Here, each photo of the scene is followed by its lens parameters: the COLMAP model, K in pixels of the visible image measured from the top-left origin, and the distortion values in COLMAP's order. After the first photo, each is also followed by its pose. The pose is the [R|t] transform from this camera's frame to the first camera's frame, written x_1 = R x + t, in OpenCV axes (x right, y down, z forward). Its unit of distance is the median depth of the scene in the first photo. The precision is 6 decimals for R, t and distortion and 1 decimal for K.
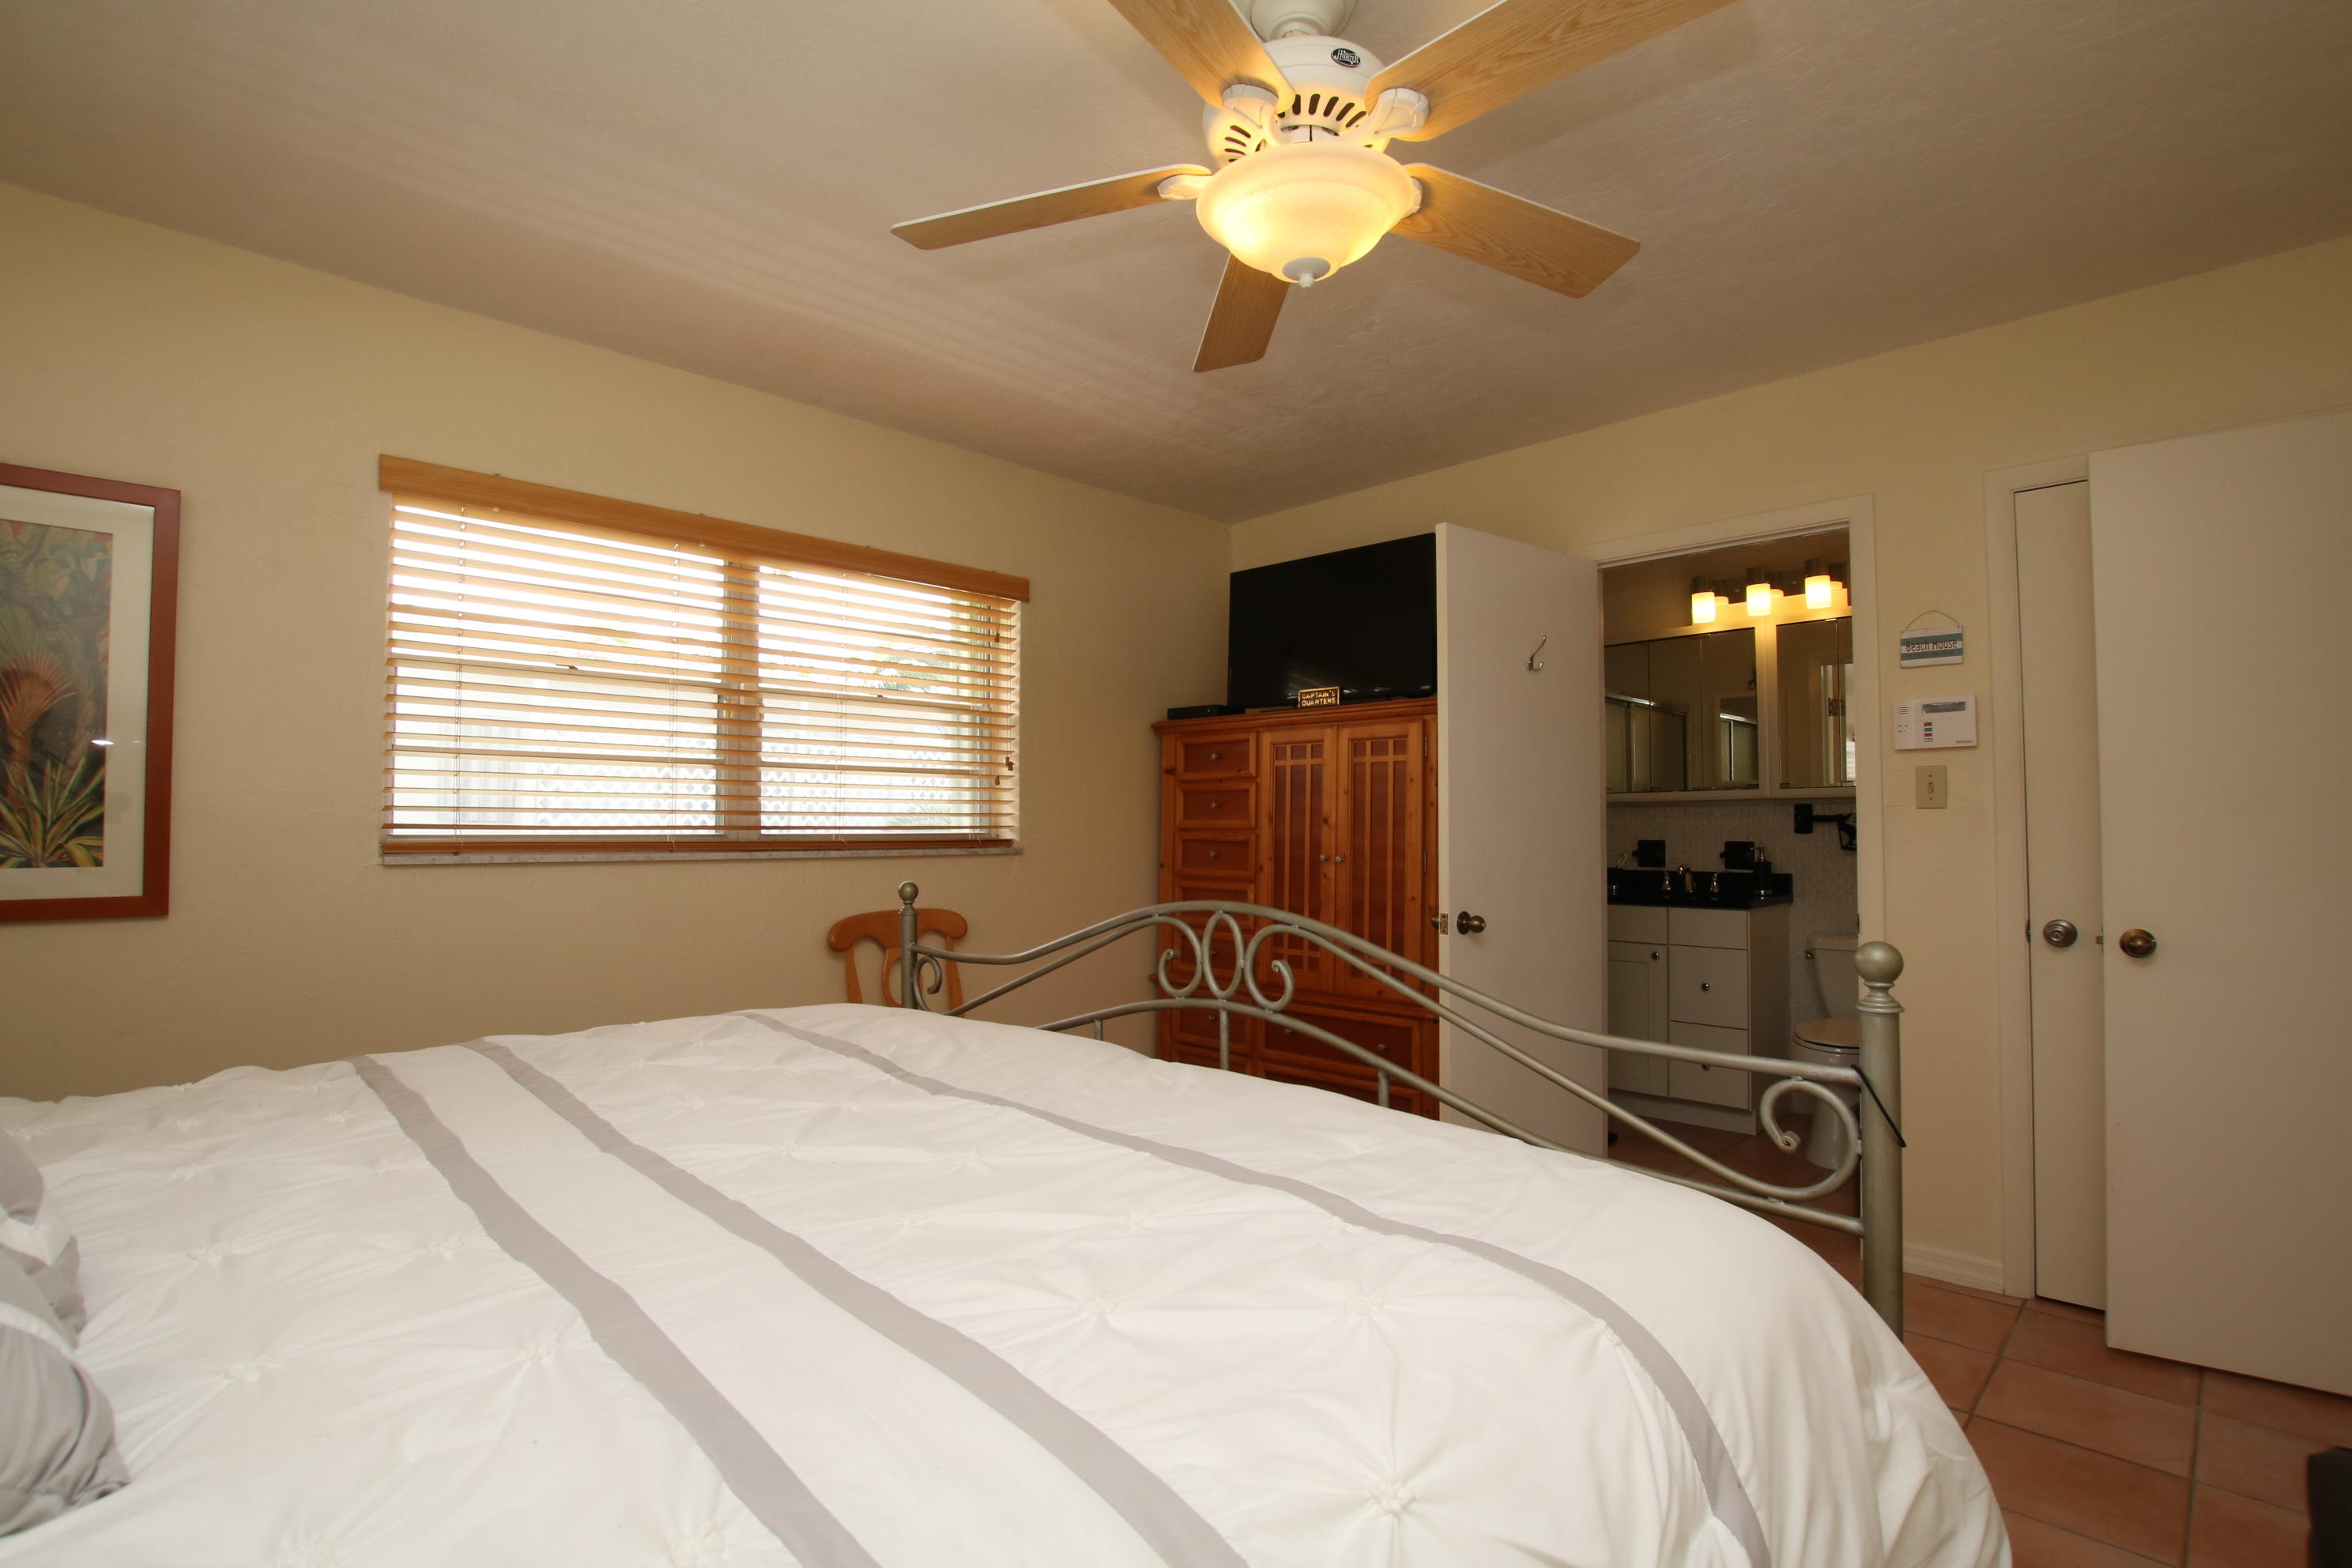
lens RADIAL K [[1097.9, 0, 1175.9], [0, 1097.9, 797.6], [0, 0, 1]] dist [-0.037369, 0.006145]
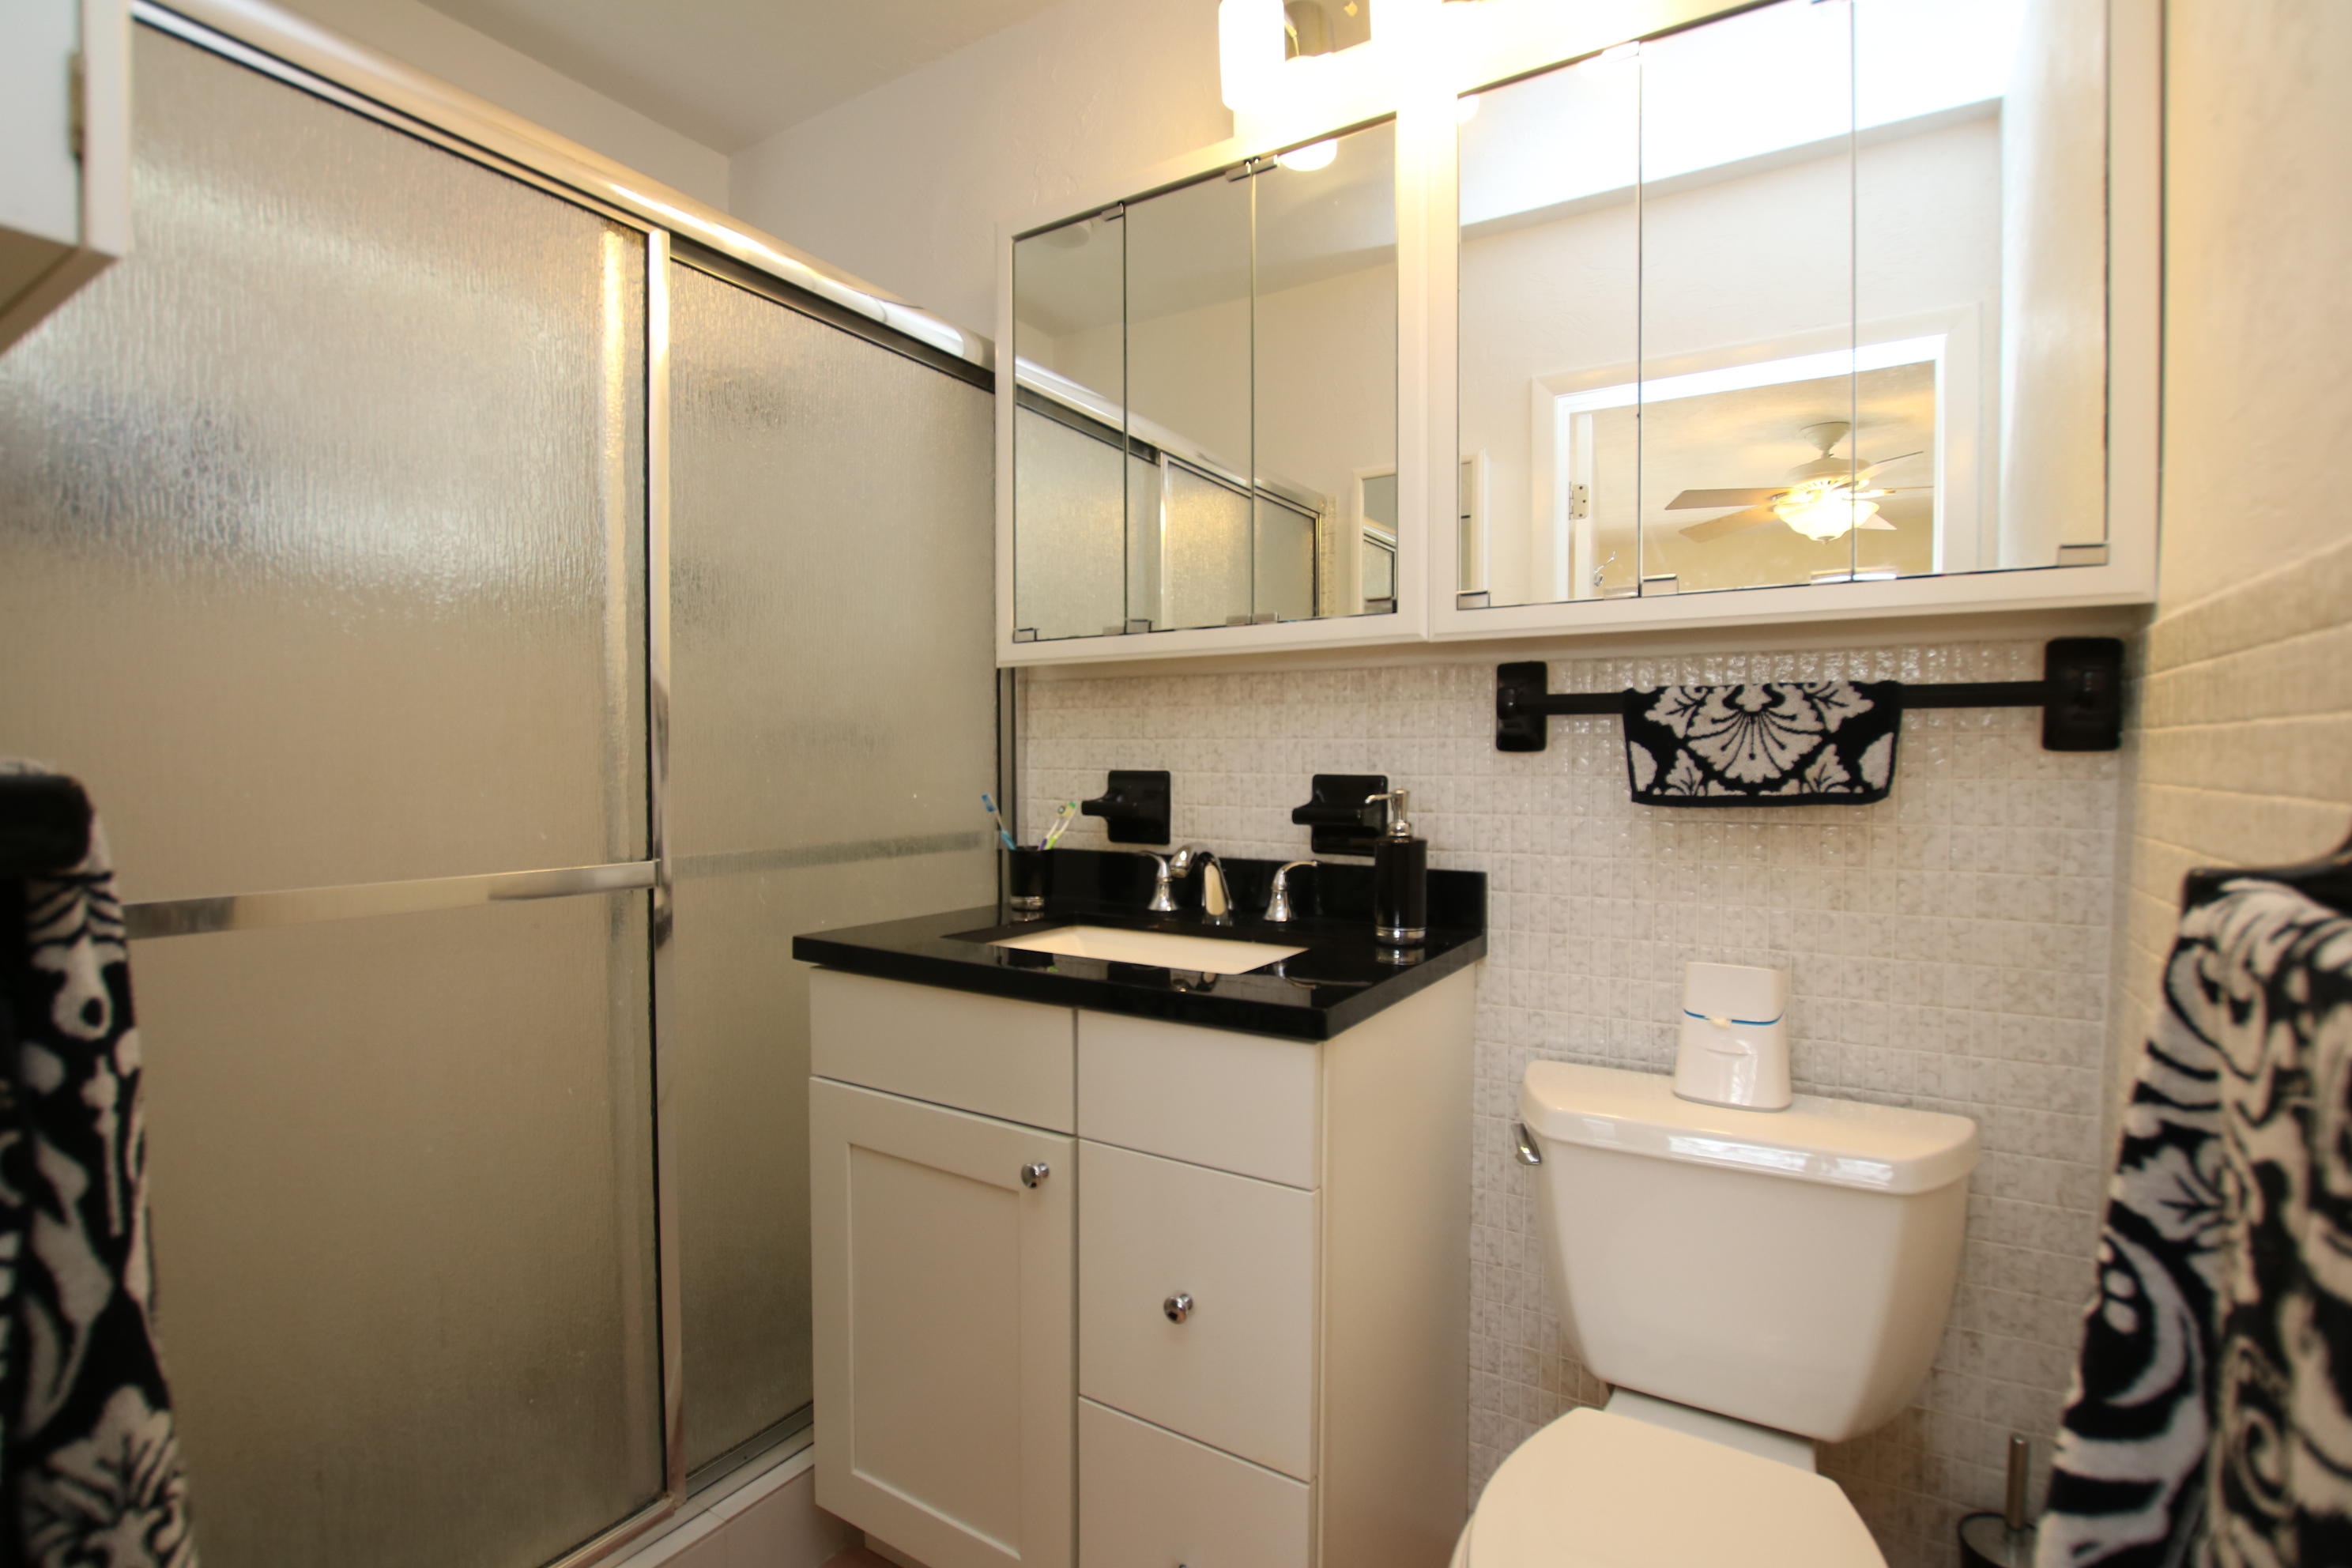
lens RADIAL K [[1097.9, 0, 1175.9], [0, 1097.9, 797.6], [0, 0, 1]] dist [-0.037369, 0.006145]
pose [[0.972594, -0.007157, 0.232398, 0.484329], [-0.007828, 0.997951, 0.063496, 0.032636], [-0.232377, -0.063575, 0.970546, 0.849481]]
